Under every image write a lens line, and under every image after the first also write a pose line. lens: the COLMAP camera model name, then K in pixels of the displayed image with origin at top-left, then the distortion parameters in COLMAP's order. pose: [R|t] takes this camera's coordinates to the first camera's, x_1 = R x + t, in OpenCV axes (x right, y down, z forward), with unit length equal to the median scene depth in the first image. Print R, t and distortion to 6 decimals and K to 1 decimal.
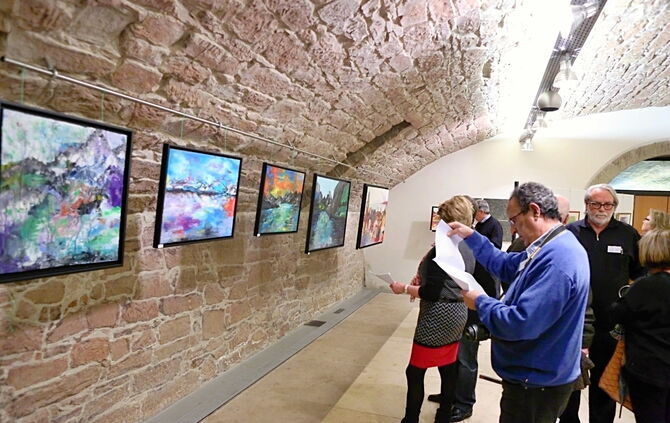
lens RADIAL K [[468.6, 0, 334.7], [0, 468.6, 214.6], [0, 0, 1]] dist [-0.102504, 0.072794]
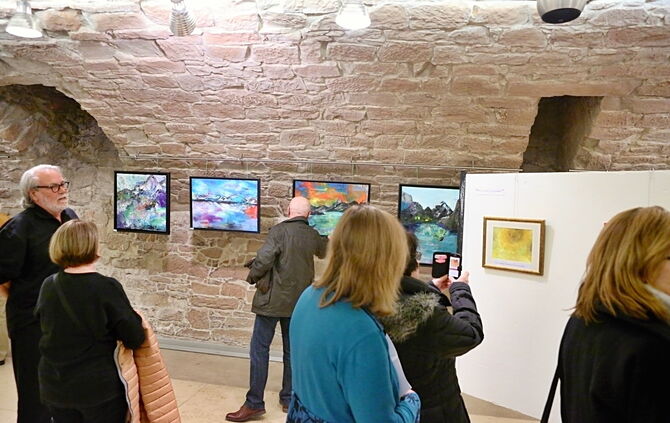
lens RADIAL K [[482.6, 0, 334.7], [0, 482.6, 209.4], [0, 0, 1]] dist [-0.070668, 0.017588]
pose [[0.148917, -0.024696, -0.988541, 1.953110], [-0.065839, 0.997222, -0.034831, 0.018768], [0.986656, 0.070271, 0.146877, 1.469548]]
